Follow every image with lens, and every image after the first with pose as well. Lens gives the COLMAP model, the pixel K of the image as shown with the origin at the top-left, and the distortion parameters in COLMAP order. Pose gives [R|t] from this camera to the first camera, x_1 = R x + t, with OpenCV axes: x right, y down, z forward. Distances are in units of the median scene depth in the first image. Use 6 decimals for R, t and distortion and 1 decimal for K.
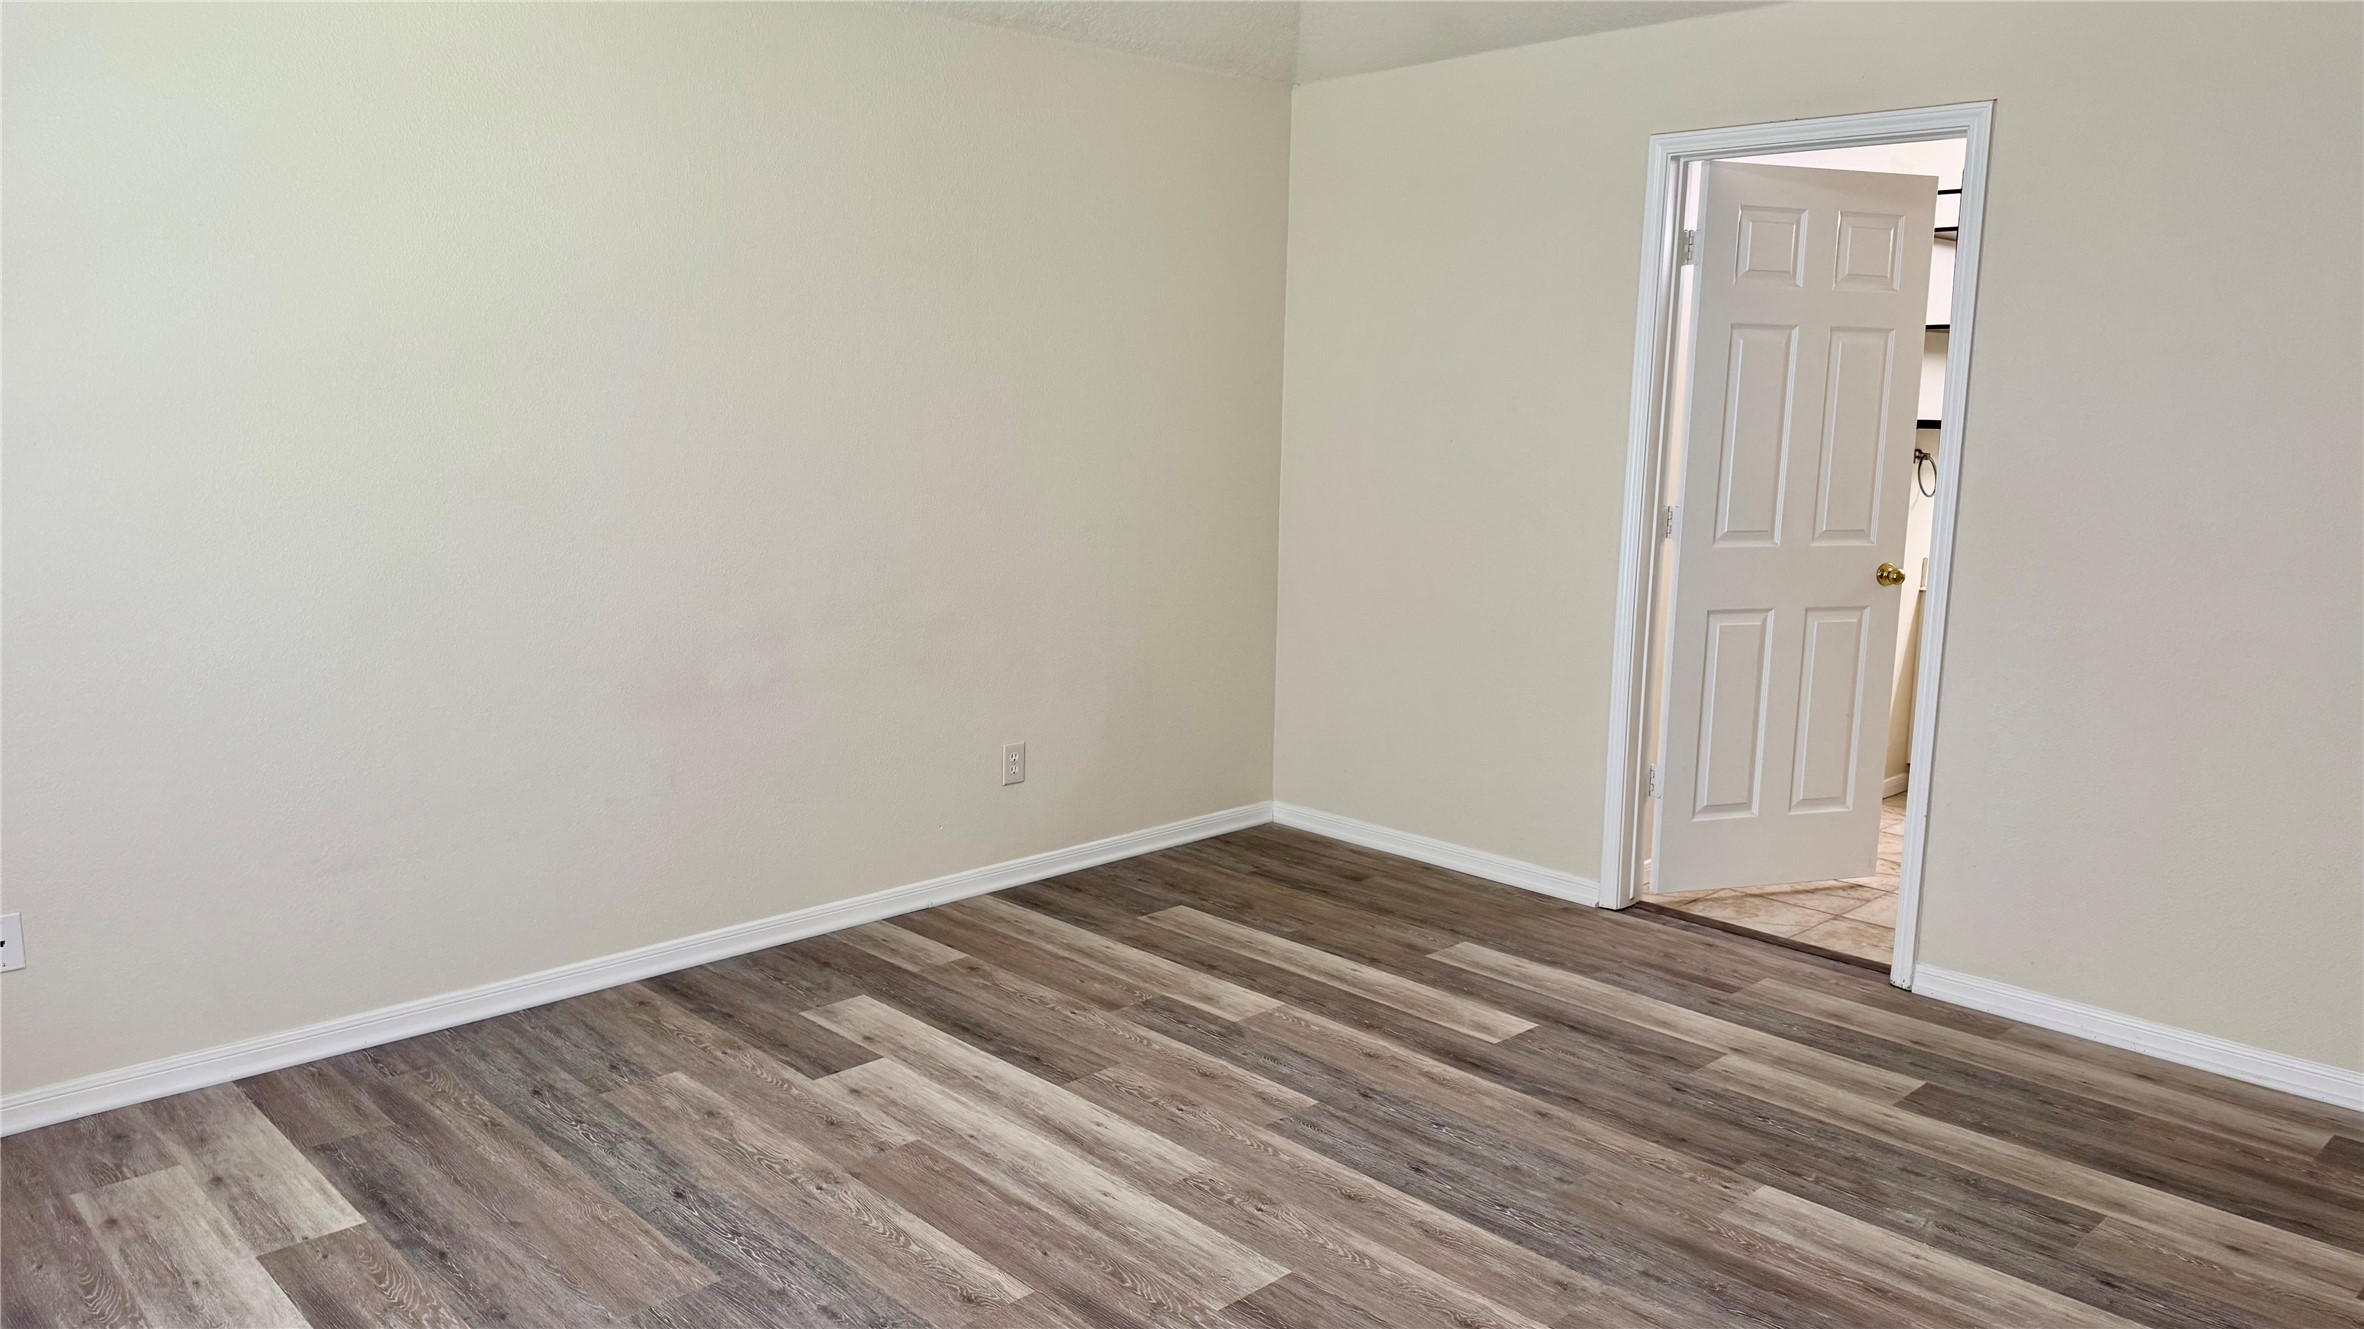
lens RADIAL K [[1653.2, 0, 1182.0], [0, 1653.2, 664.5], [0, 0, 1]] dist [0.127681, -0.211944]
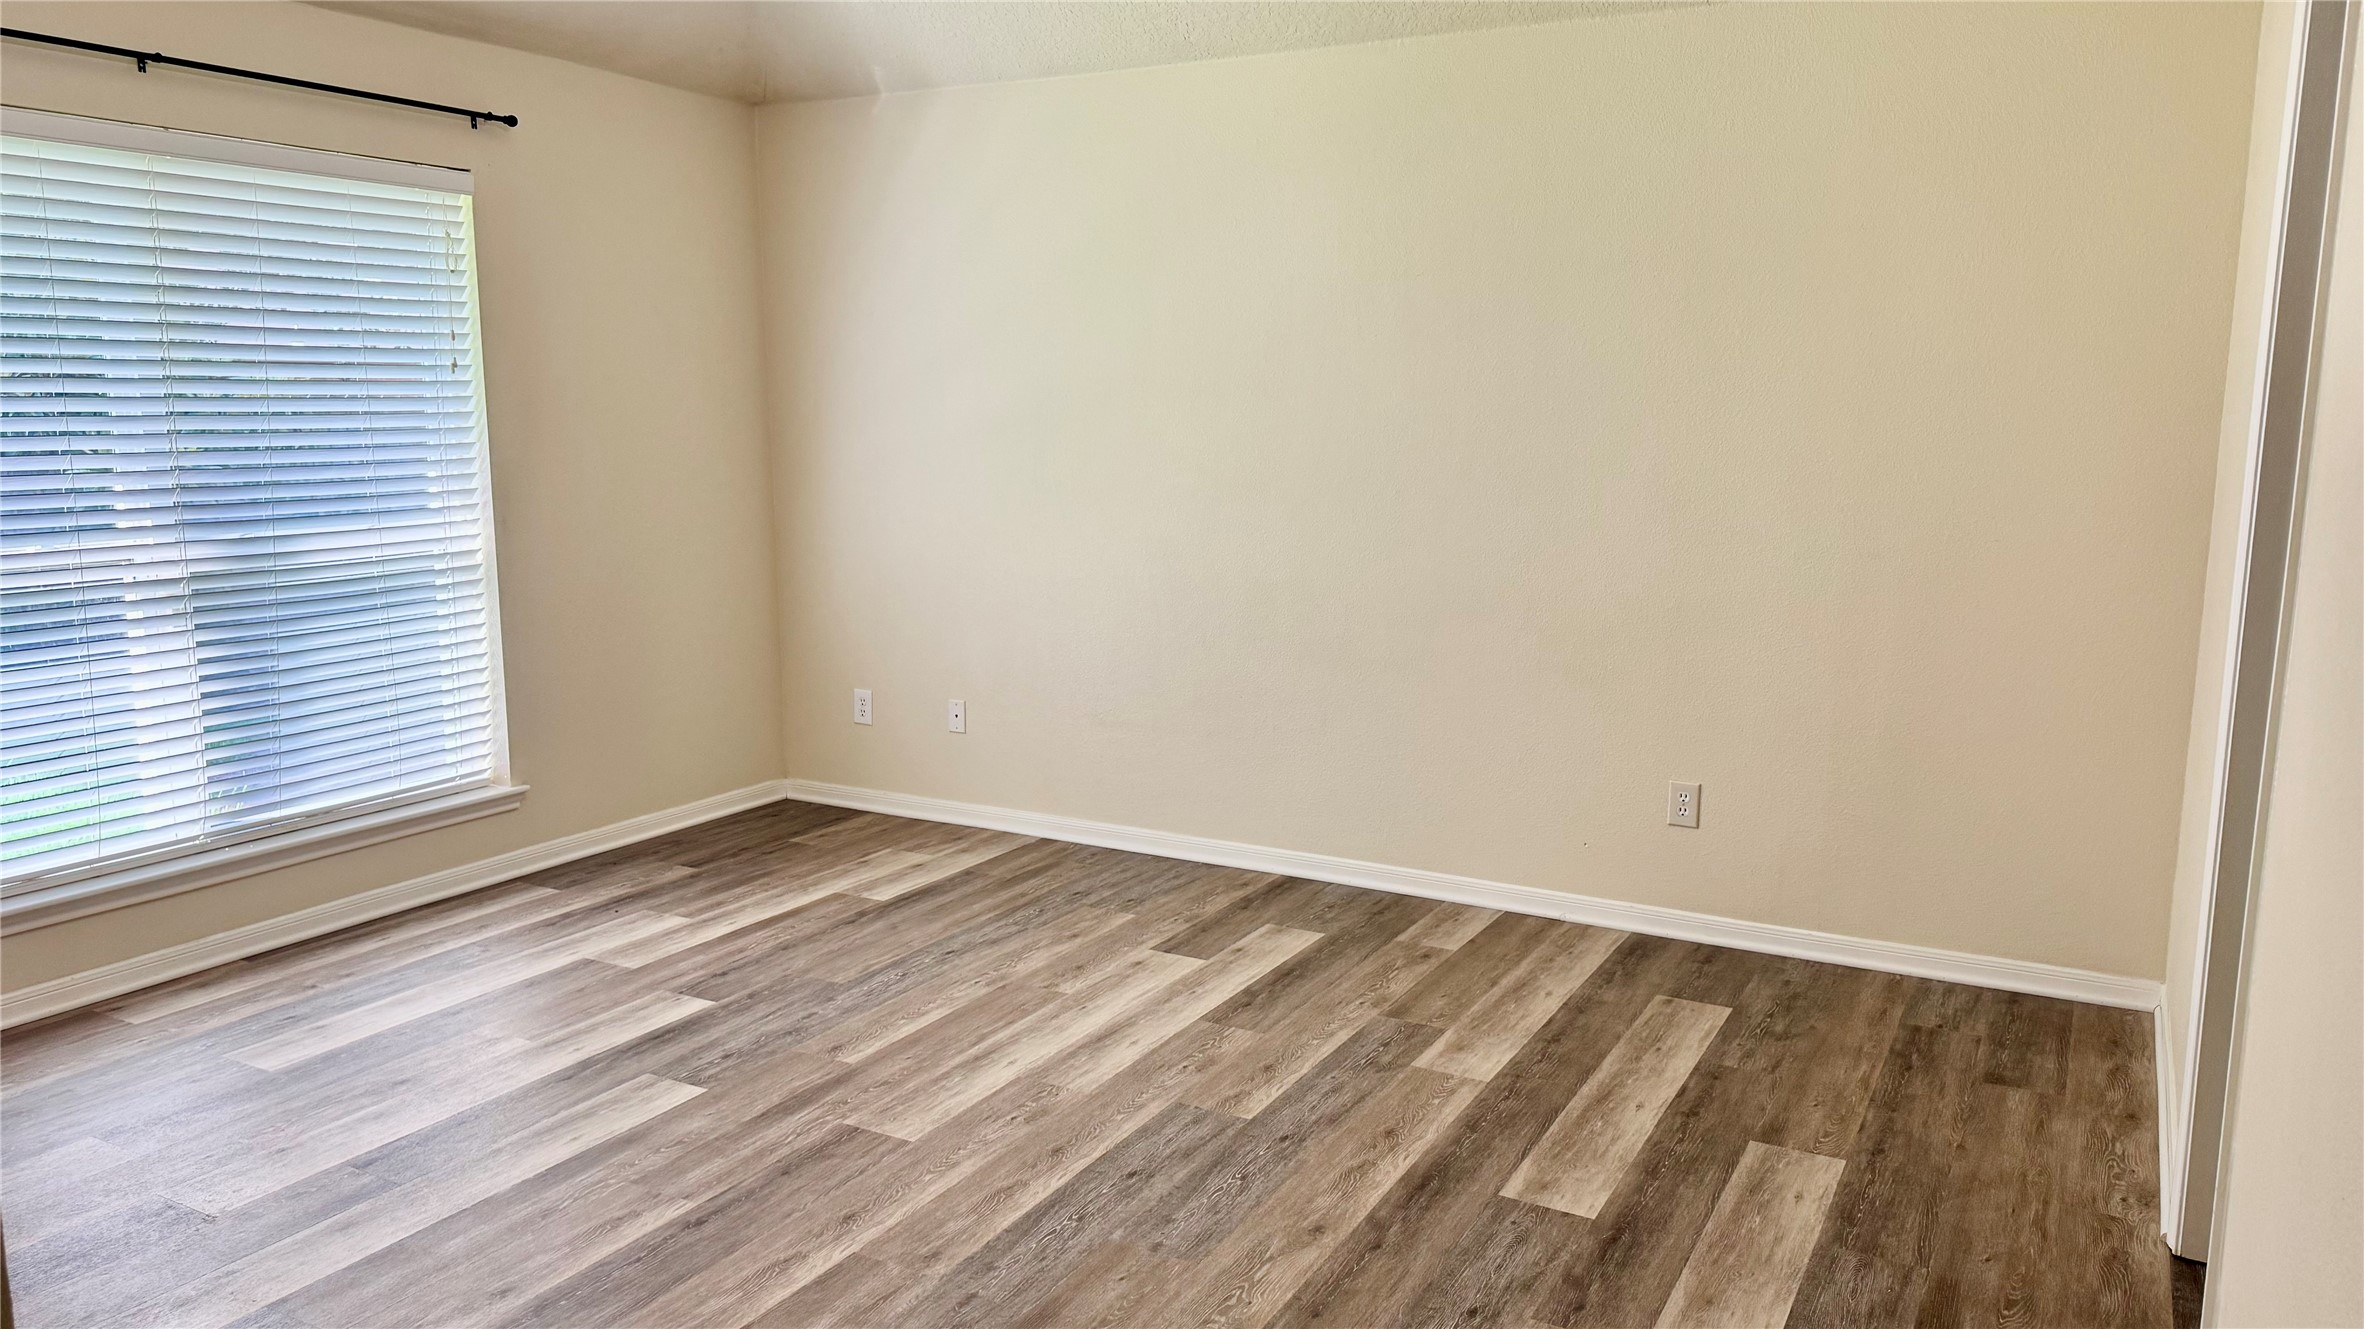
lens RADIAL K [[1653.2, 0, 1182.0], [0, 1653.2, 664.5], [0, 0, 1]] dist [0.127681, -0.211944]
pose [[0.294129, 0.136287, -0.945999, 0.887066], [-0.157070, 0.983217, 0.092813, -0.075500], [0.942771, 0.121289, 0.310599, 0.587544]]
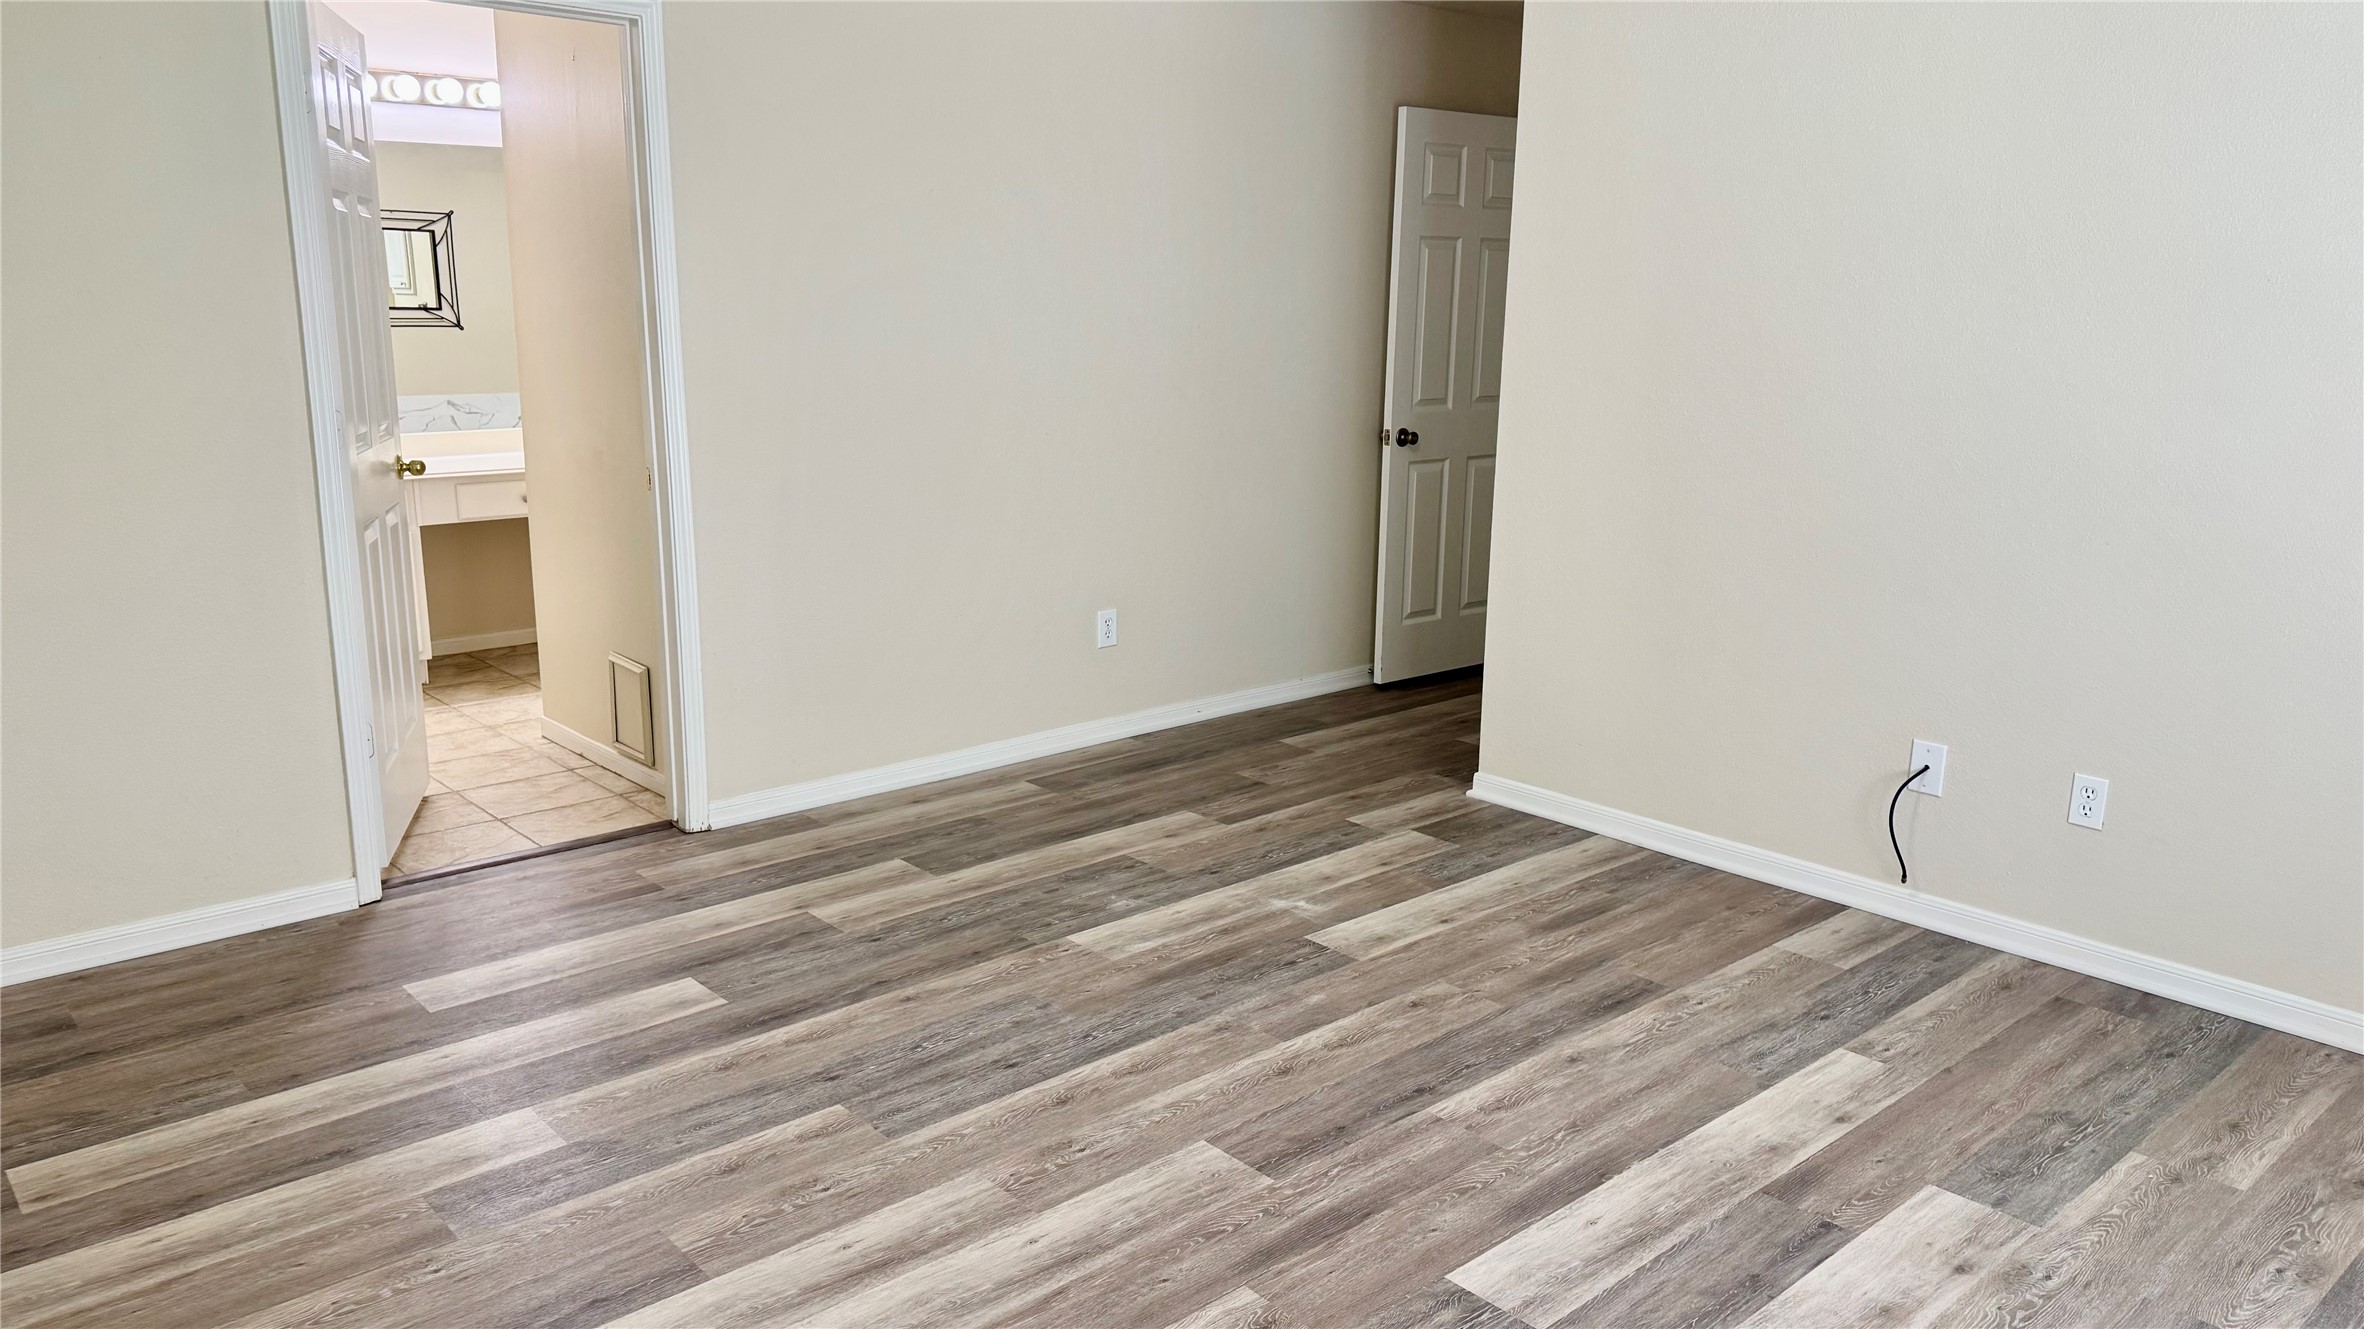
lens RADIAL K [[1653.2, 0, 1182.0], [0, 1653.2, 664.5], [0, 0, 1]] dist [0.127681, -0.211944]
pose [[0.032965, -0.230902, 0.972418, -0.660854], [0.154872, 0.962375, 0.223267, -0.117285], [-0.987384, 0.143240, 0.067485, 0.681941]]
